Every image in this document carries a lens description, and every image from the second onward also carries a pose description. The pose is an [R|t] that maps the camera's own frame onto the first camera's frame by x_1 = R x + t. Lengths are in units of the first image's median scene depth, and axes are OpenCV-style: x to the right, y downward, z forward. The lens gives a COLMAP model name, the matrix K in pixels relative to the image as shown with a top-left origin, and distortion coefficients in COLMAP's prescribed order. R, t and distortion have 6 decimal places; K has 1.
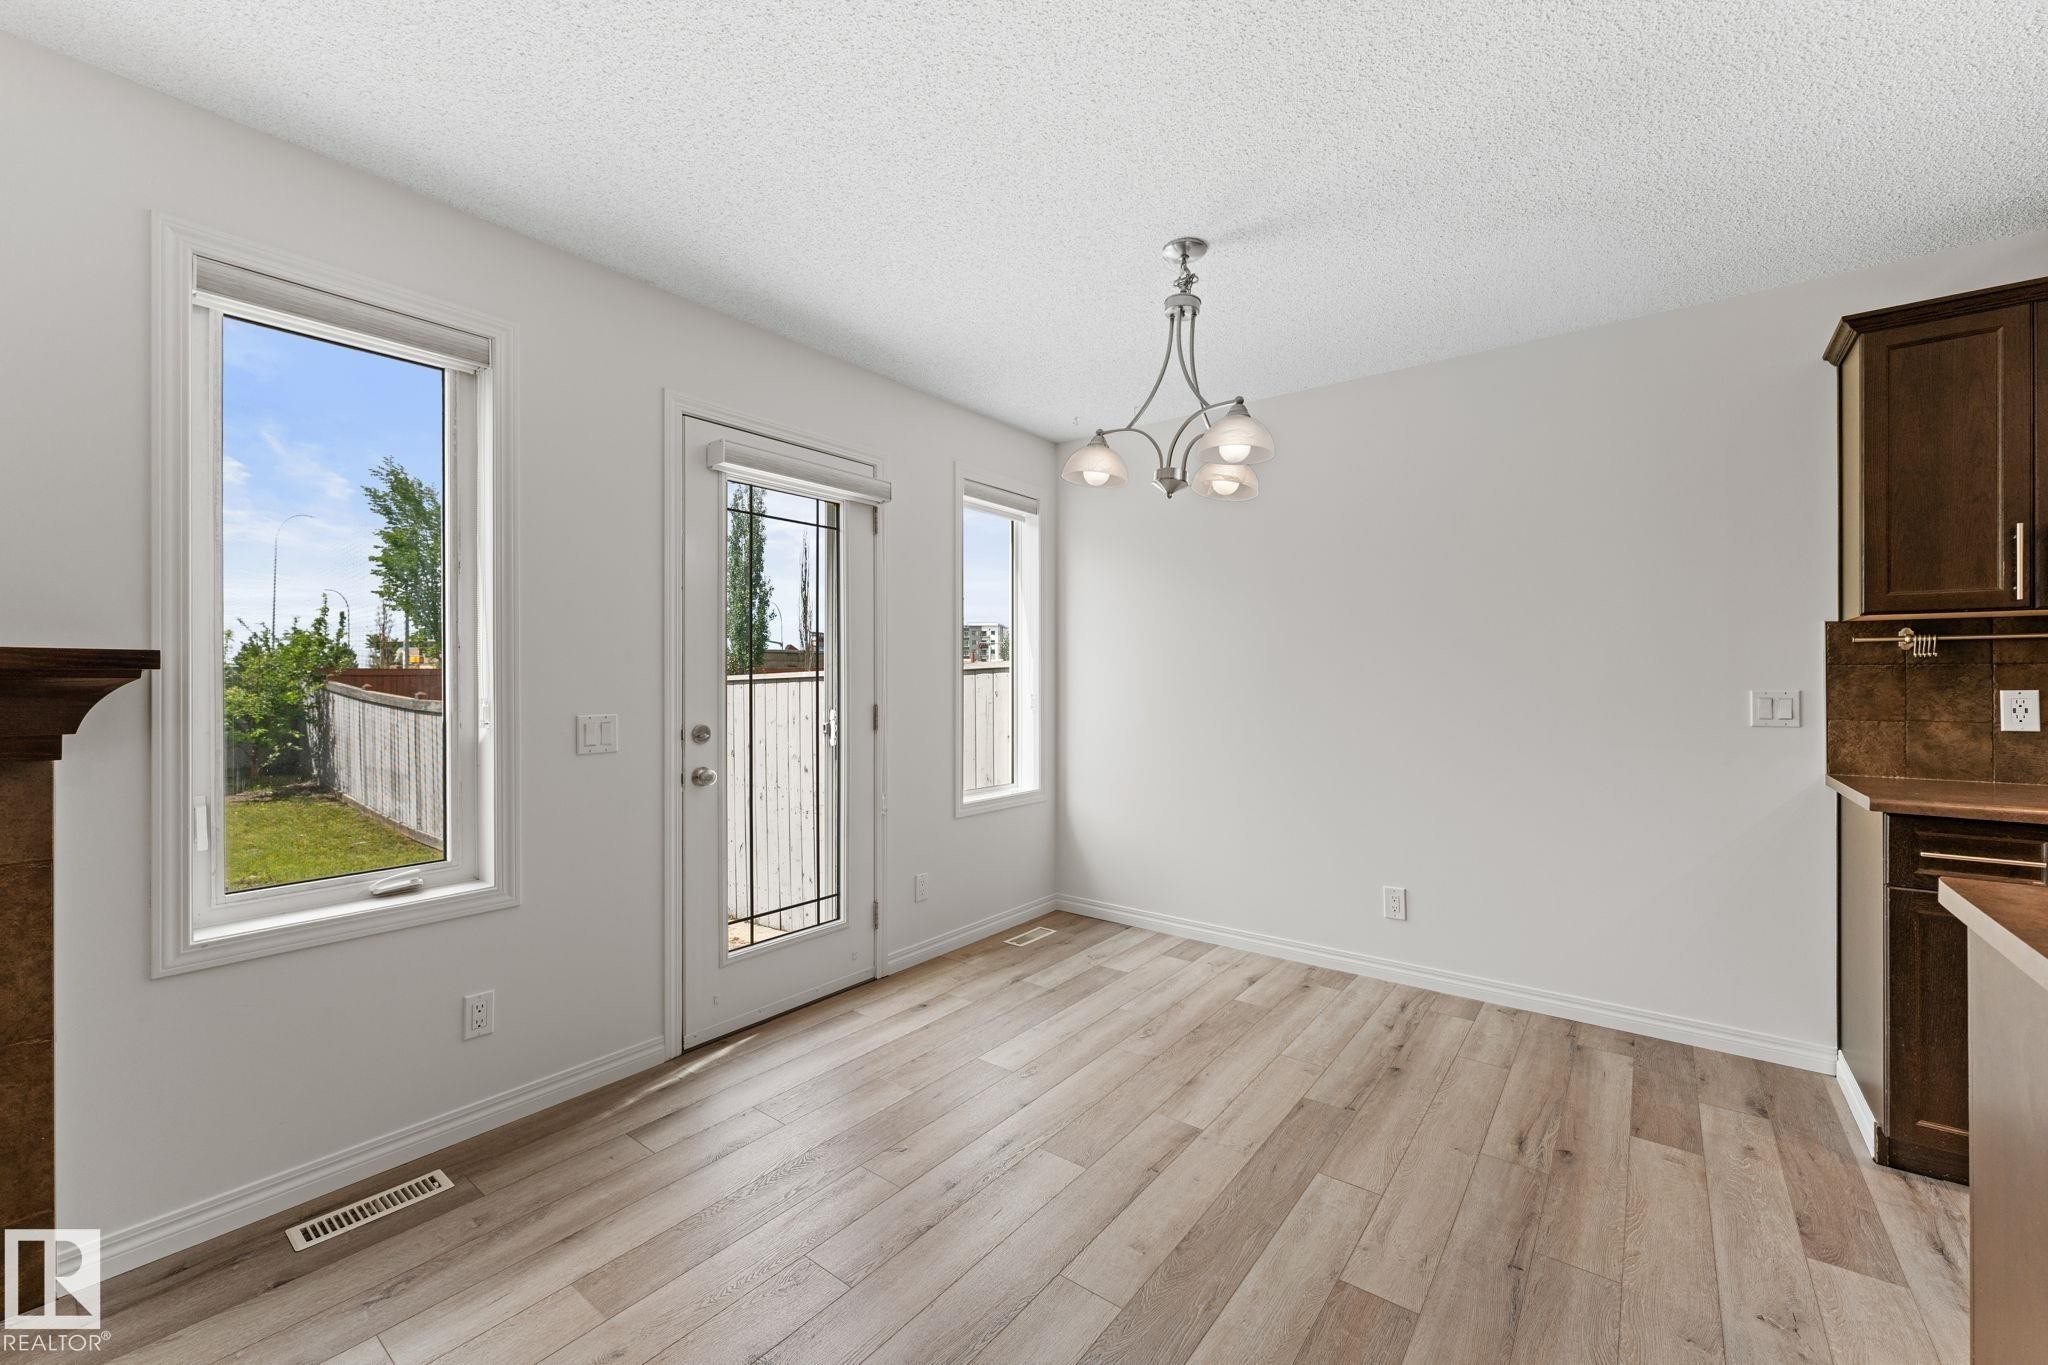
lens RADIAL K [[818.9, 0, 1026.2], [0, 818.9, 680.1], [0, 0, 1]] dist [-0.002004, 0.000520]
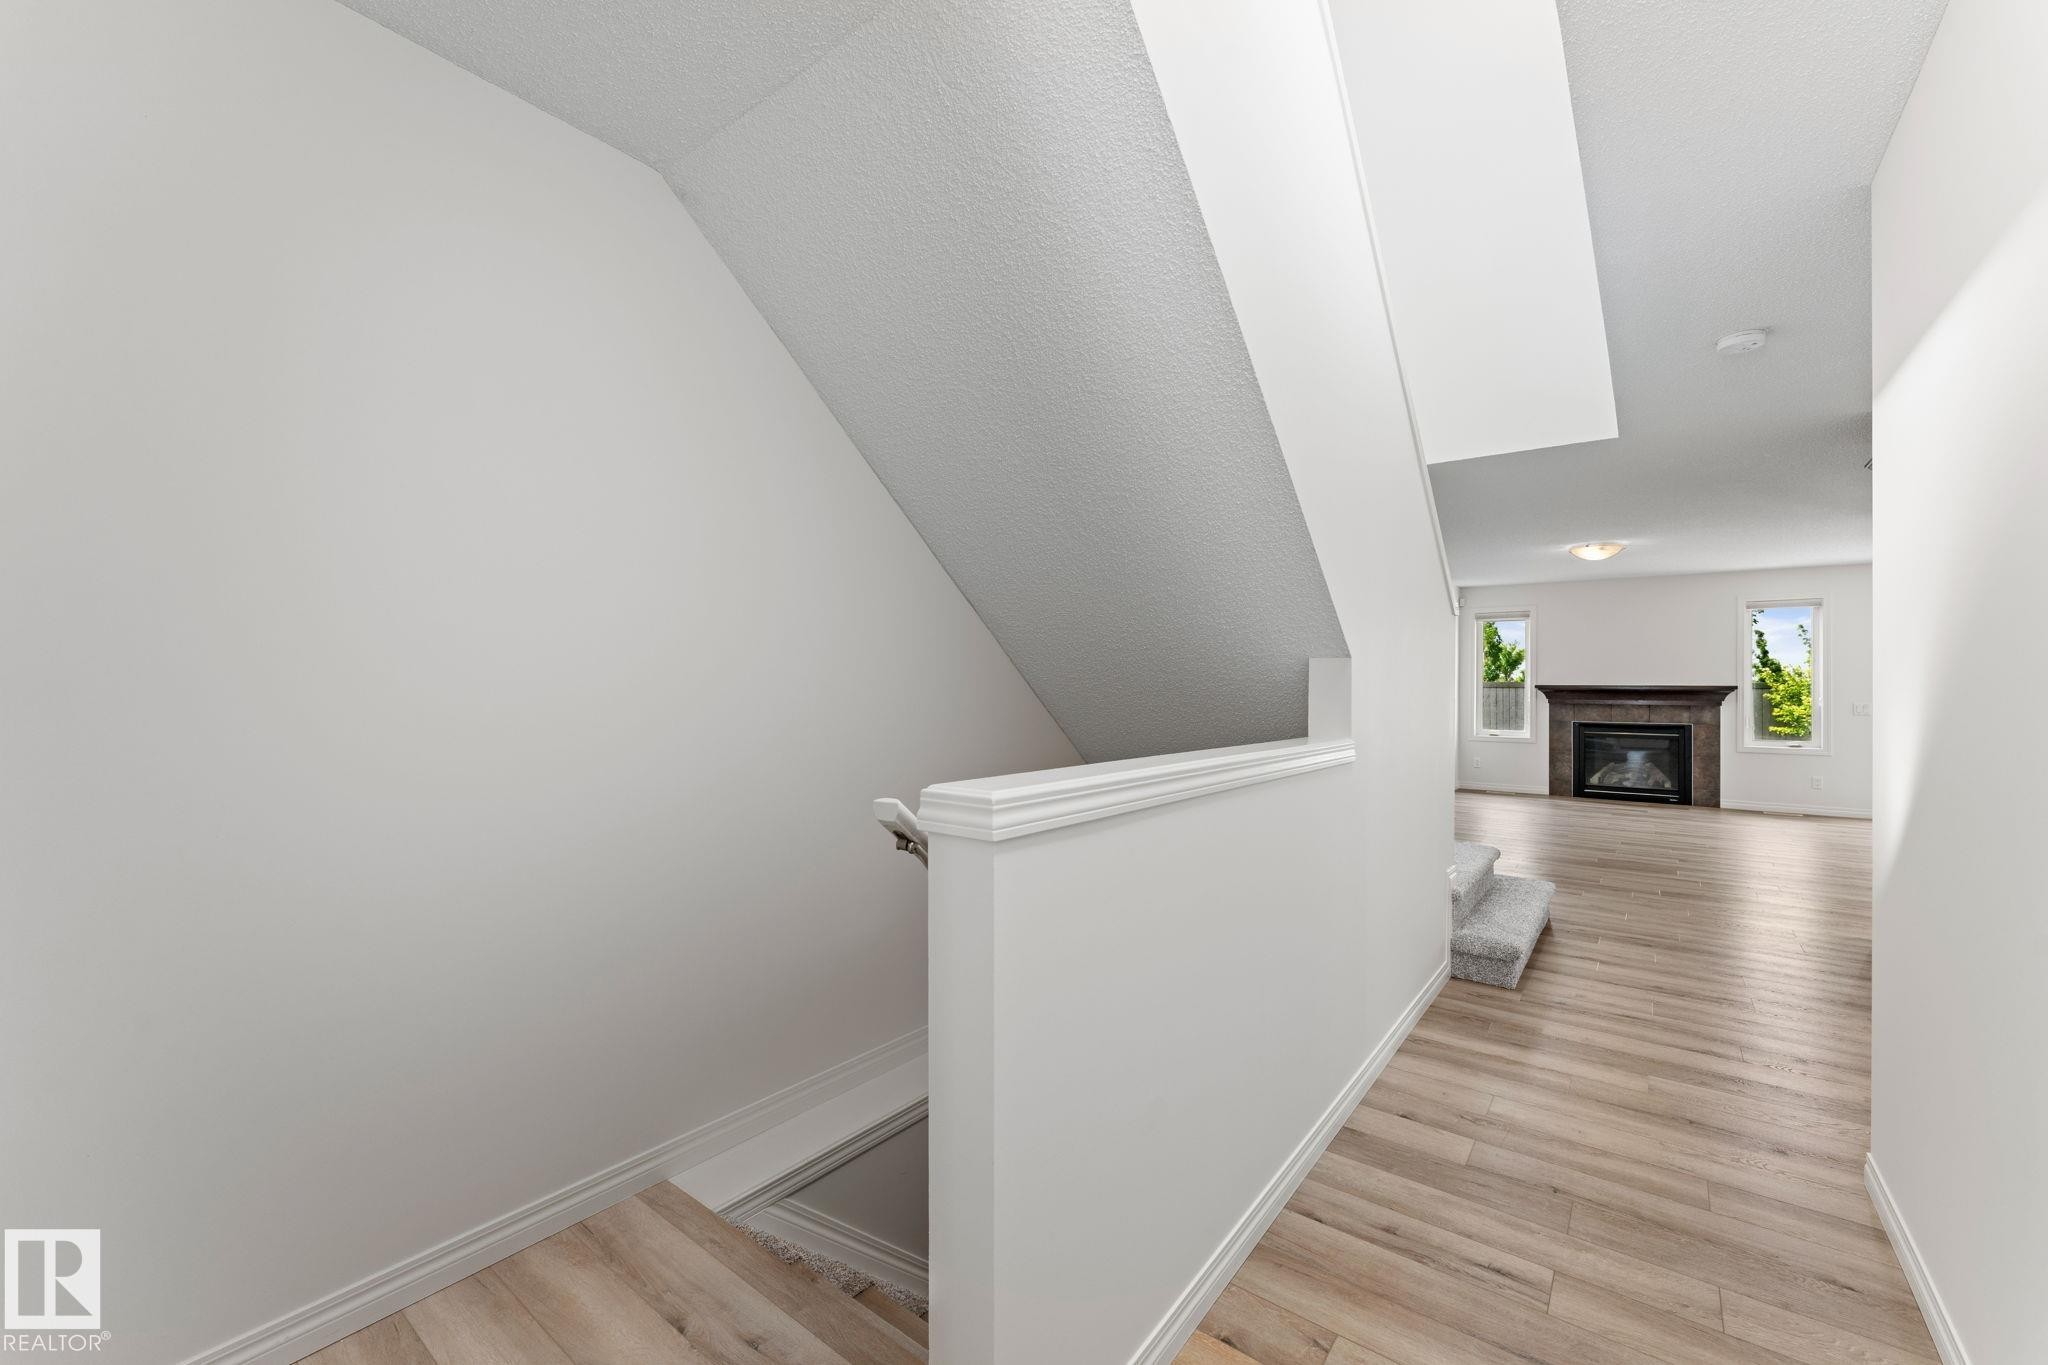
lens RADIAL K [[818.9, 0, 1024.5], [0, 818.9, 681.0], [0, 0, 1]] dist [-0.002004, 0.000520]
pose [[-0.002777, -0.000661, -0.999996, 2.703133], [-0.006571, 0.999978, -0.000643, -0.022133], [0.999975, 0.006569, -0.002781, -2.292481]]
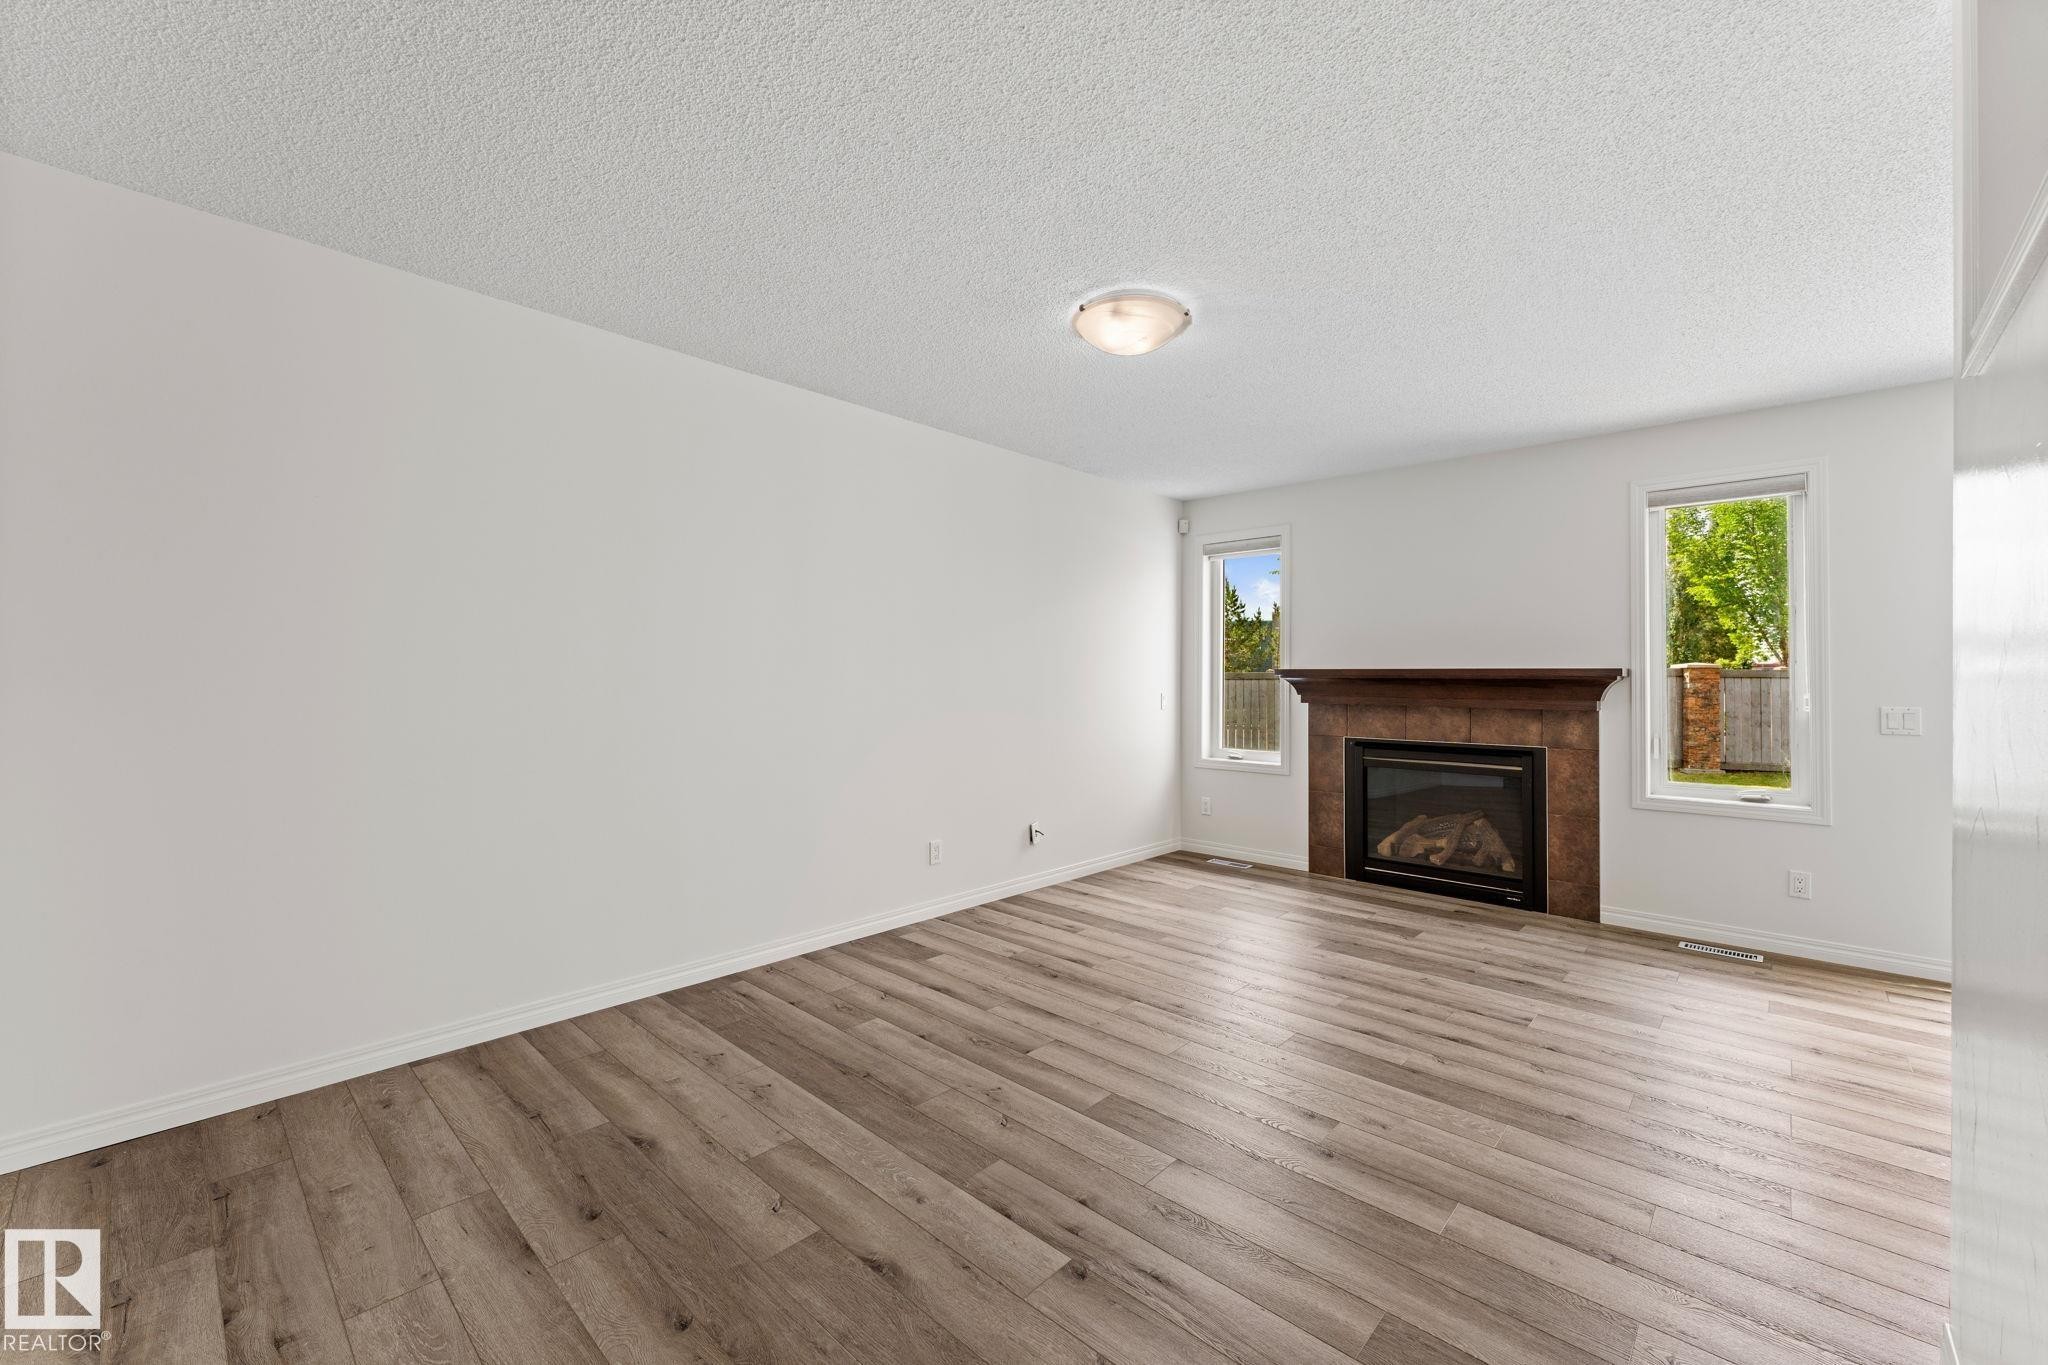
lens RADIAL K [[818.9, 0, 1021.7], [0, 818.9, 663.6], [0, 0, 1]] dist [-0.002004, 0.000520]
pose [[-0.094939, -0.016666, -0.995344, 1.004995], [-0.007869, 0.999841, -0.015991, 0.002404], [0.995452, 0.006314, -0.095055, -0.365486]]
